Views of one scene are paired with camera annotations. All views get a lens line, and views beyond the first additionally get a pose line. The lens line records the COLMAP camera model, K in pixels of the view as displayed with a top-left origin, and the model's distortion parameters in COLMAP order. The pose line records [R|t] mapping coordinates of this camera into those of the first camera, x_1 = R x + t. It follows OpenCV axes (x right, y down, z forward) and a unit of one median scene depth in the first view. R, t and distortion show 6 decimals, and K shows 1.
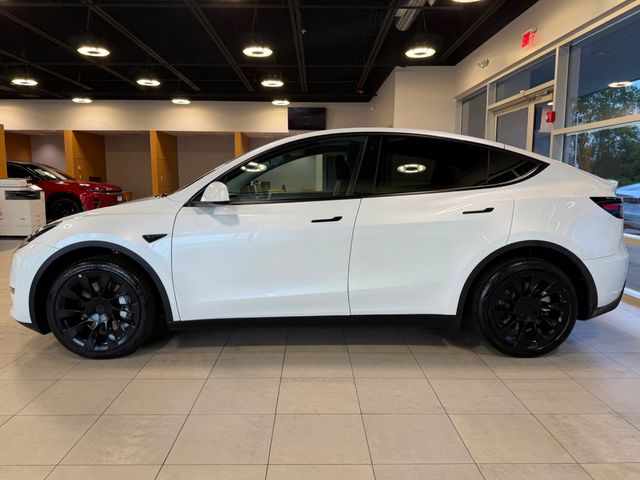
lens RADIAL K [[491.1, 0, 319.9], [0, 491.1, 240.7], [0, 0, 1]] dist [0.043070, -0.046150]
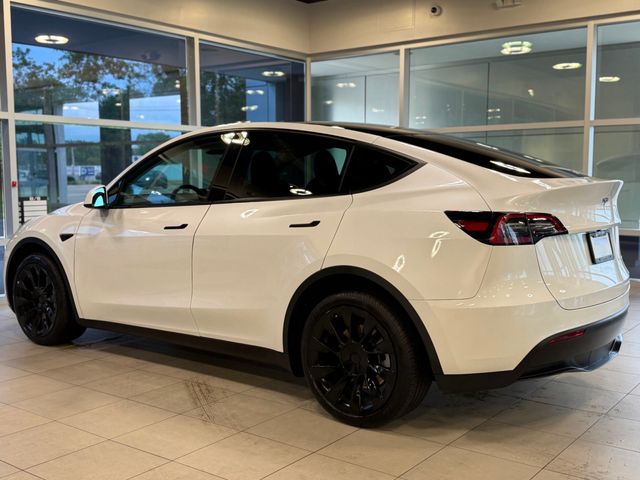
lens RADIAL K [[741.7, 0, 324.4], [0, 741.7, 240.5], [0, 0, 1]] dist [0.065072, 0.000000]
pose [[0.789274, 0.051995, -0.611836, 1.001115], [-0.078037, 0.996823, -0.015957, -0.015013], [0.609062, 0.060341, 0.790824, 0.050451]]
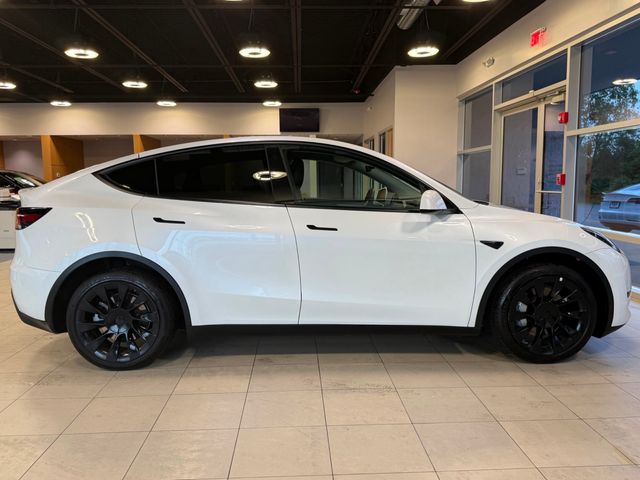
lens RADIAL K [[521.7, 0, 319.8], [0, 521.7, 238.8], [0, 0, 1]] dist [0.049045, -0.056107]
pose [[0.999453, -0.018114, 0.027673, -0.088577], [0.018561, 0.999700, -0.015958, -0.005436], [-0.027375, 0.016463, 0.999490, -0.042091]]
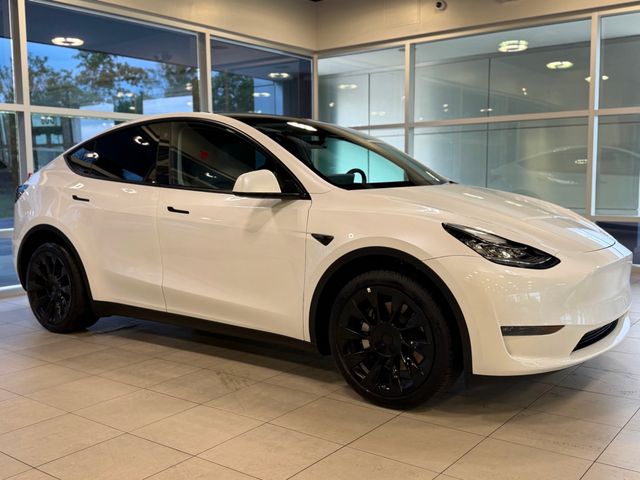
lens RADIAL K [[671.2, 0, 316.0], [0, 671.2, 242.6], [0, 0, 1]] dist [0.059066, 0.000000]
pose [[0.786239, 0.046504, -0.616171, 0.870164], [-0.068308, 0.997594, -0.011870, 0.013375], [0.614136, 0.051422, 0.787523, 0.150873]]
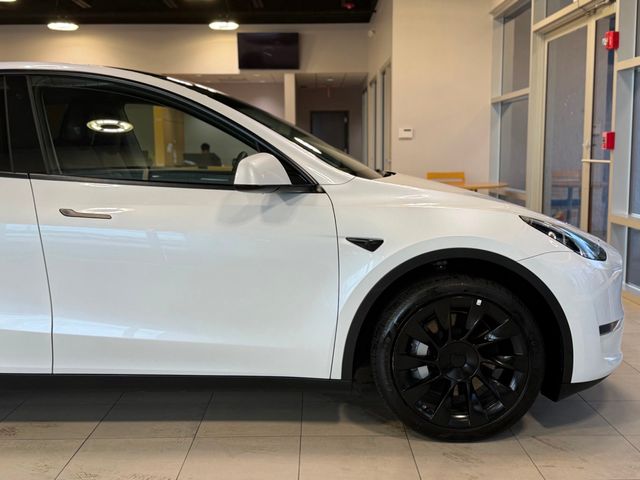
lens RADIAL K [[796.9, 0, 314.9], [0, 796.9, 230.5], [0, 0, 1]] dist [0.069842, 0.000000]
pose [[0.999718, -0.011554, -0.020733, 0.226226], [0.011072, 0.999670, -0.023189, 0.001238], [0.020994, 0.022953, 0.999516, 0.024799]]
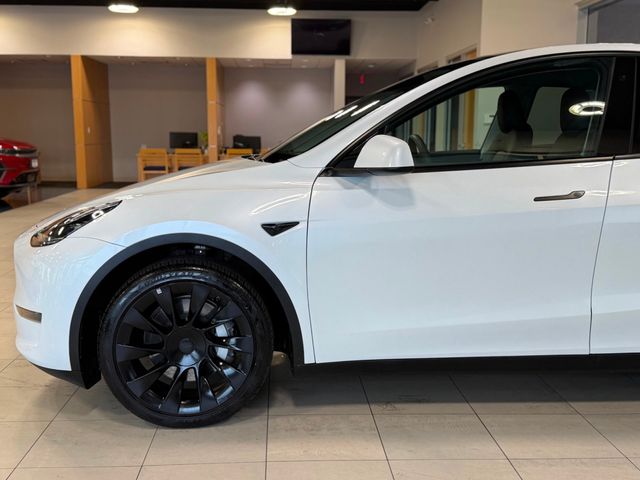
lens RADIAL K [[762.1, 0, 318.2], [0, 762.1, 235.1], [0, 0, 1]] dist [0.050604, 0.000000]
pose [[0.999460, -0.003913, 0.032637, -0.288822], [0.003633, 0.999956, 0.008656, -0.004336], [-0.032670, -0.008532, 0.999430, 0.054159]]
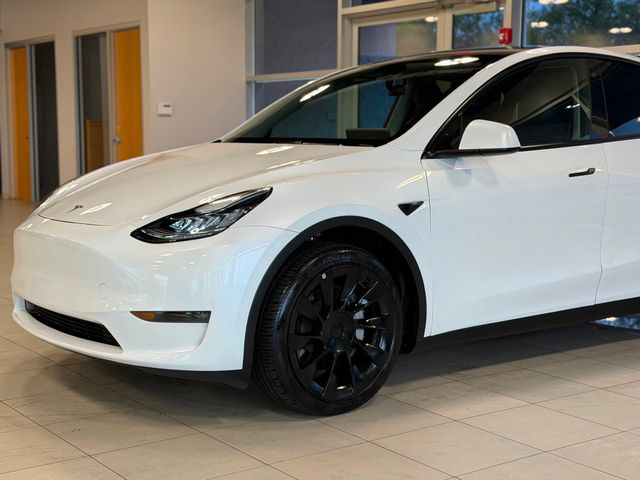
lens RADIAL K [[970.2, 0, 319.6], [0, 970.2, 241.1], [0, 0, 1]] dist [0.122412, 0.000000]
pose [[0.814972, -0.062156, 0.576157, -1.051140], [0.068291, 0.997605, 0.011024, 0.014243], [-0.575462, 0.030363, 0.817264, 0.037076]]
